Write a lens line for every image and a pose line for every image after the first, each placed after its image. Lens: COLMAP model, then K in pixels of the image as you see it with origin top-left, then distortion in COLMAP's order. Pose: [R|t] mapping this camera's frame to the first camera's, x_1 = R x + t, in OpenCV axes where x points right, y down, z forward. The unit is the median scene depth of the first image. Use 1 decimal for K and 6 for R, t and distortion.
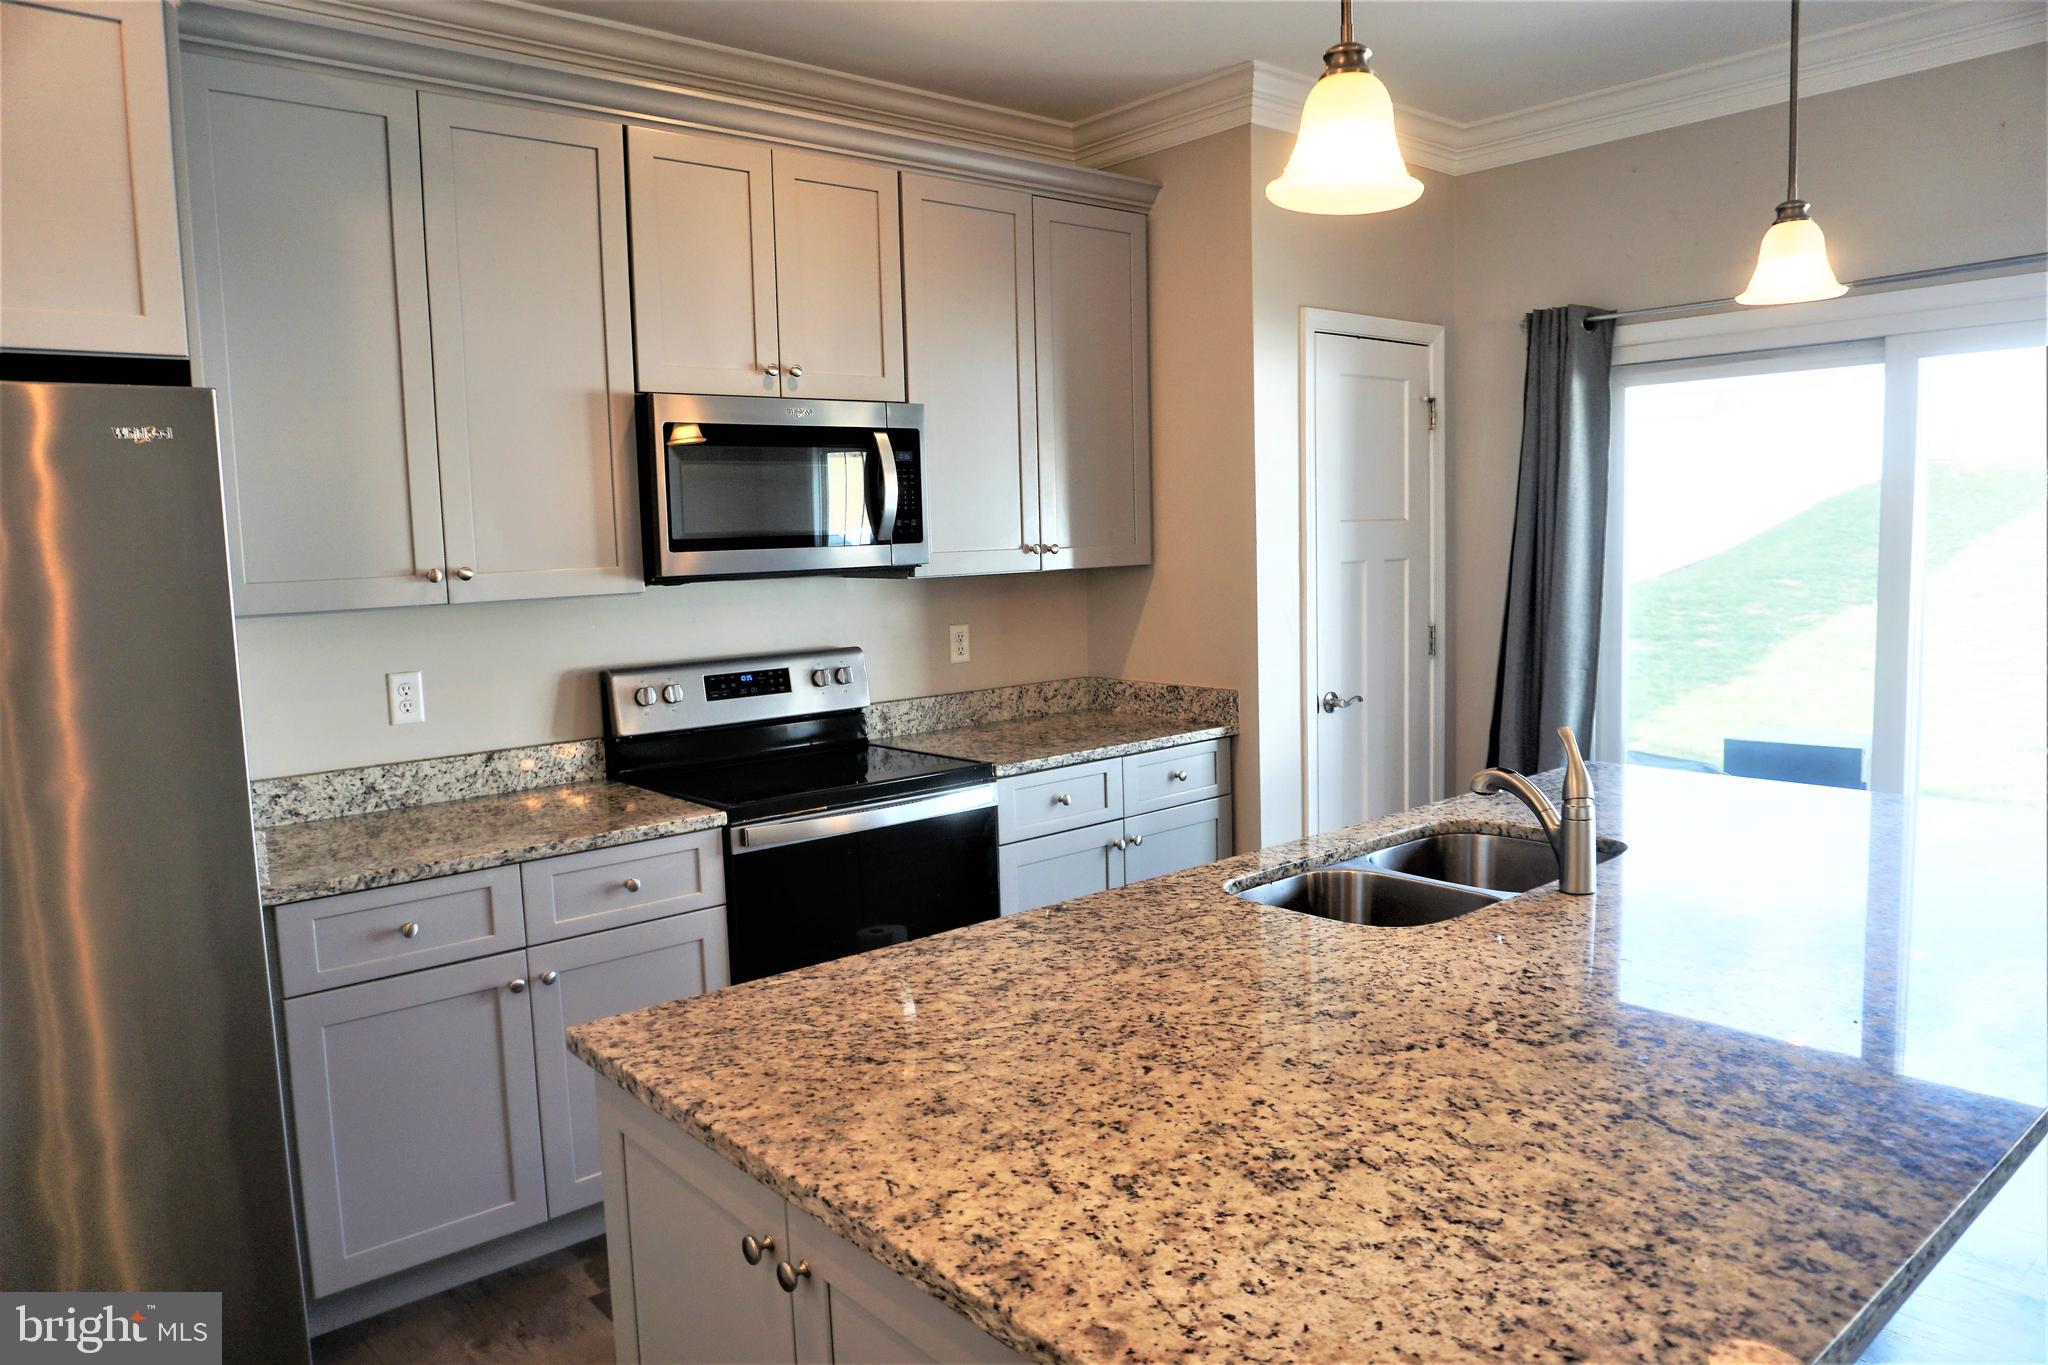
lens RADIAL K [[1422.0, 0, 1040.1], [0, 1422.0, 669.2], [0, 0, 1]] dist [-0.064521, 0.027969]
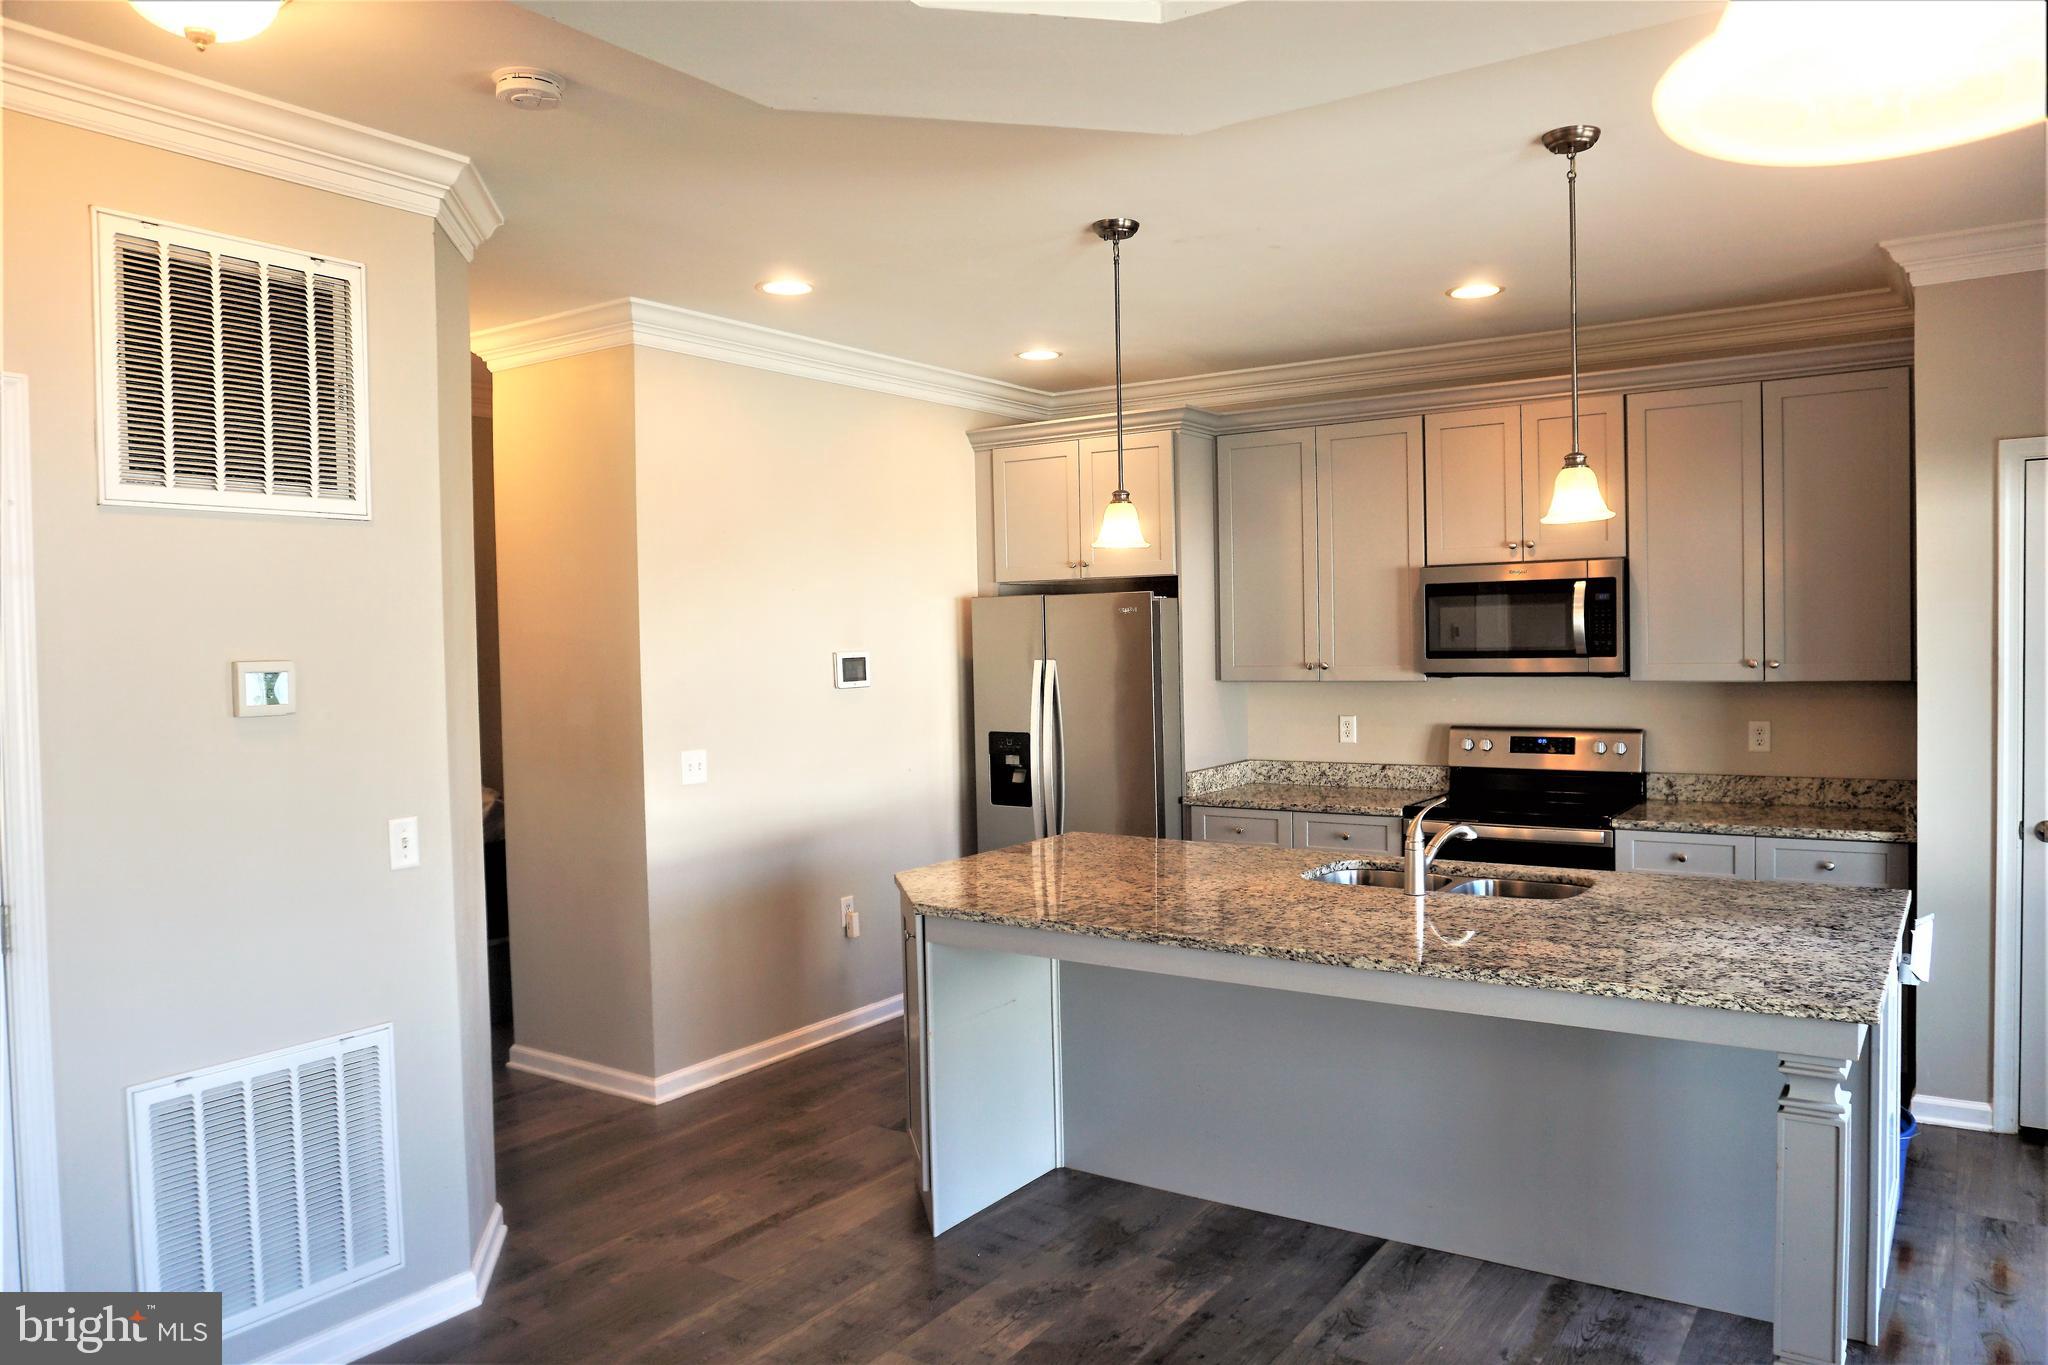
lens RADIAL K [[1422.0, 0, 1026.5], [0, 1422.0, 675.3], [0, 0, 1]] dist [-0.064521, 0.027969]
pose [[0.246539, 0.052964, -0.967684, 1.196809], [-0.079561, 0.996241, 0.034257, -0.076989], [0.965861, 0.068544, 0.249827, 0.092436]]
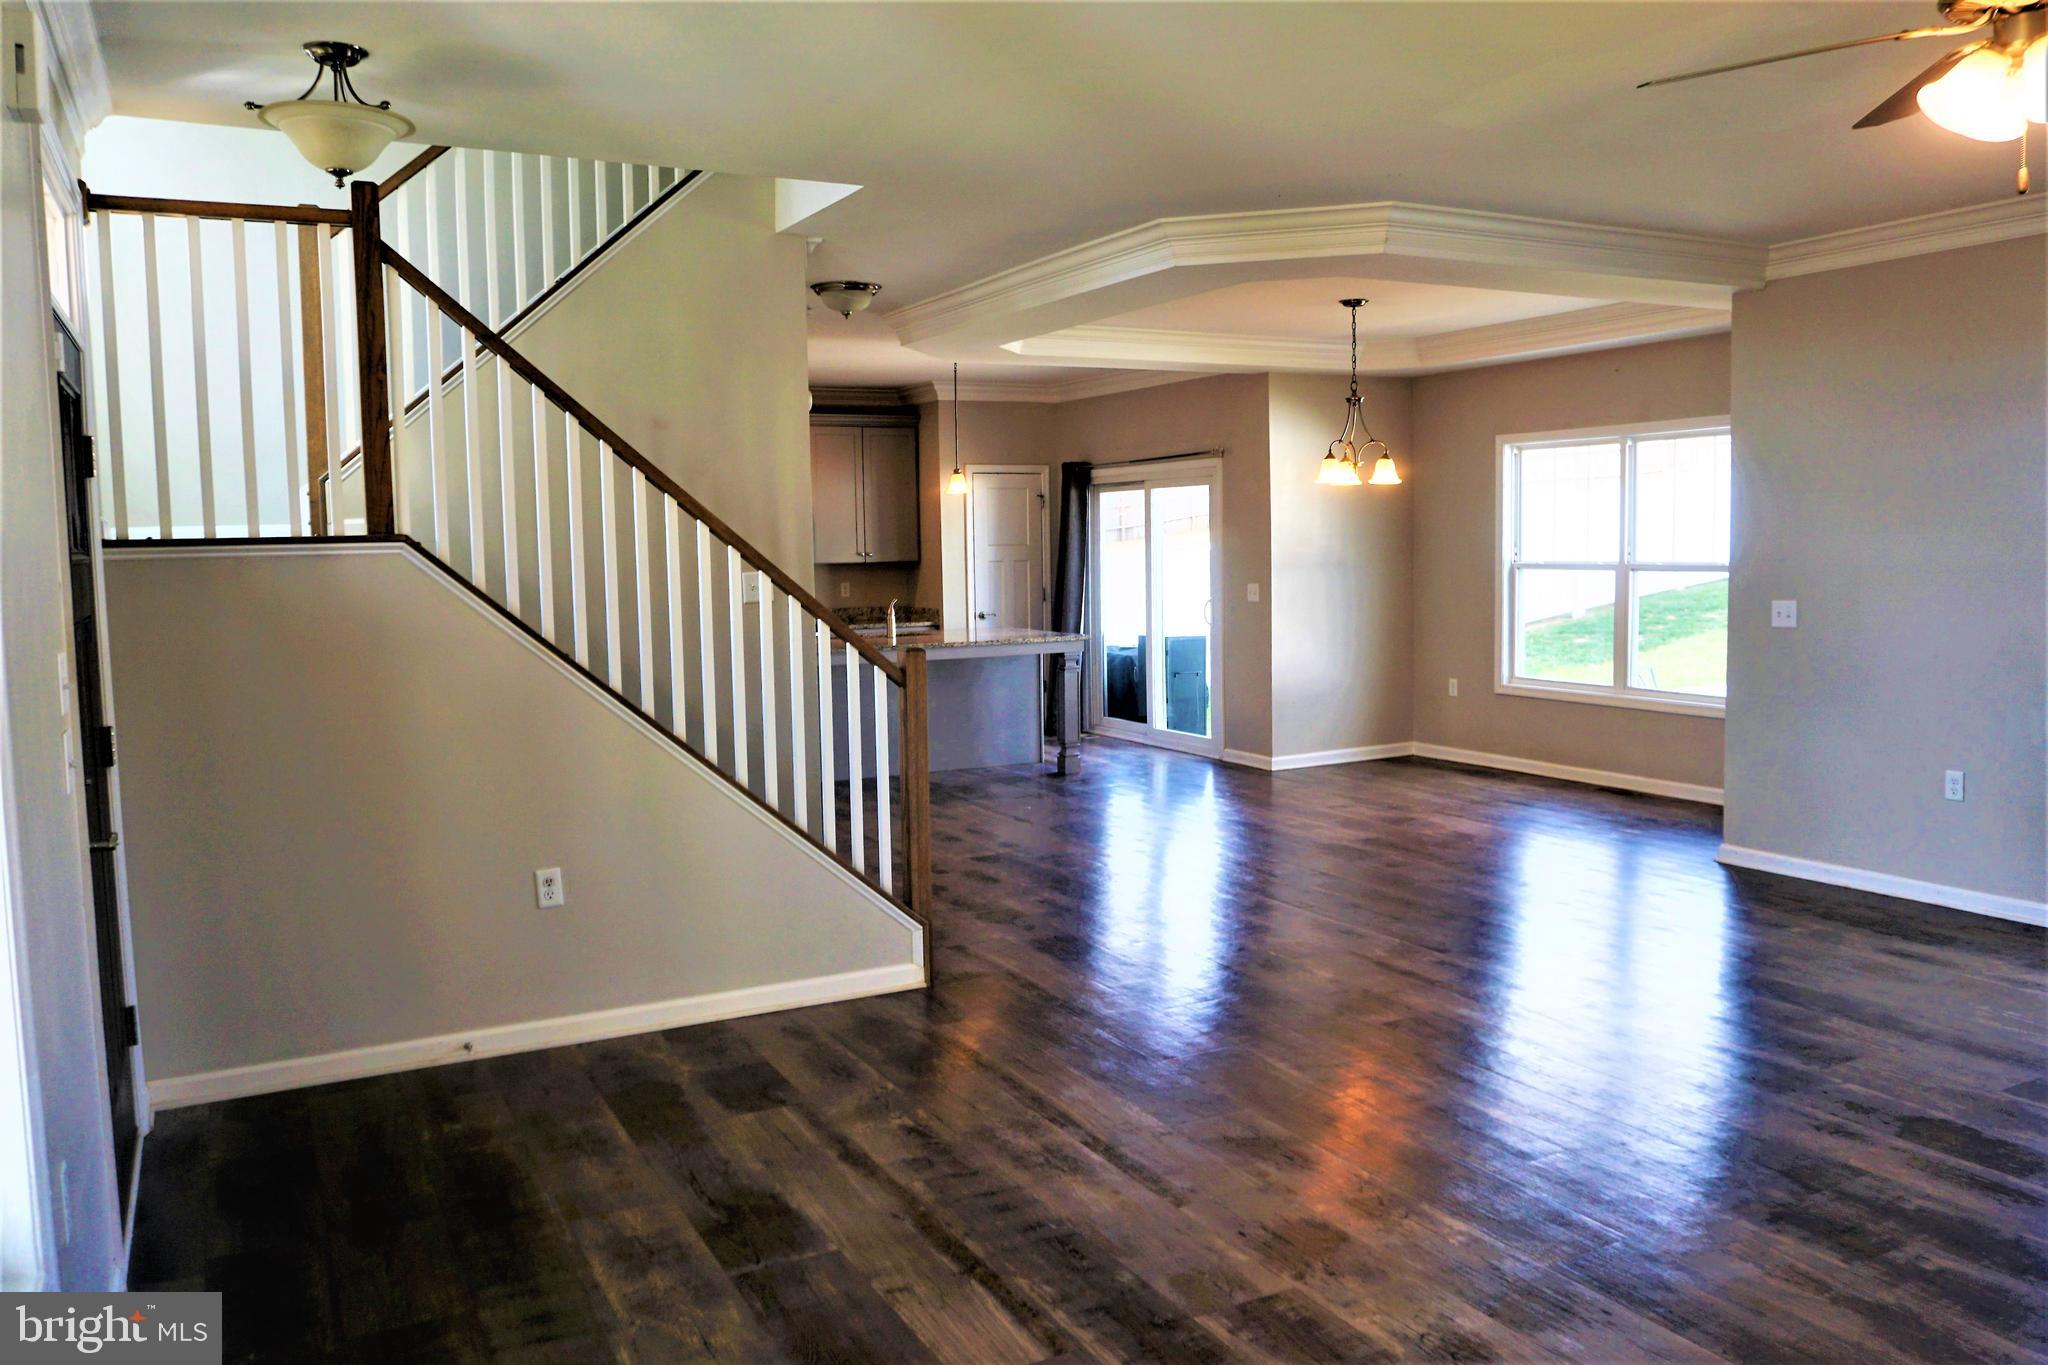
lens RADIAL K [[1543.2, 0, 1021.4], [0, 1543.2, 677.5], [0, 0, 1]] dist [-0.071862, -0.000854]
pose [[0.969403, 0.036513, -0.242746, 1.207236], [-0.036460, 0.999324, 0.004714, 0.151246], [0.242754, 0.004280, 0.970079, -2.141872]]
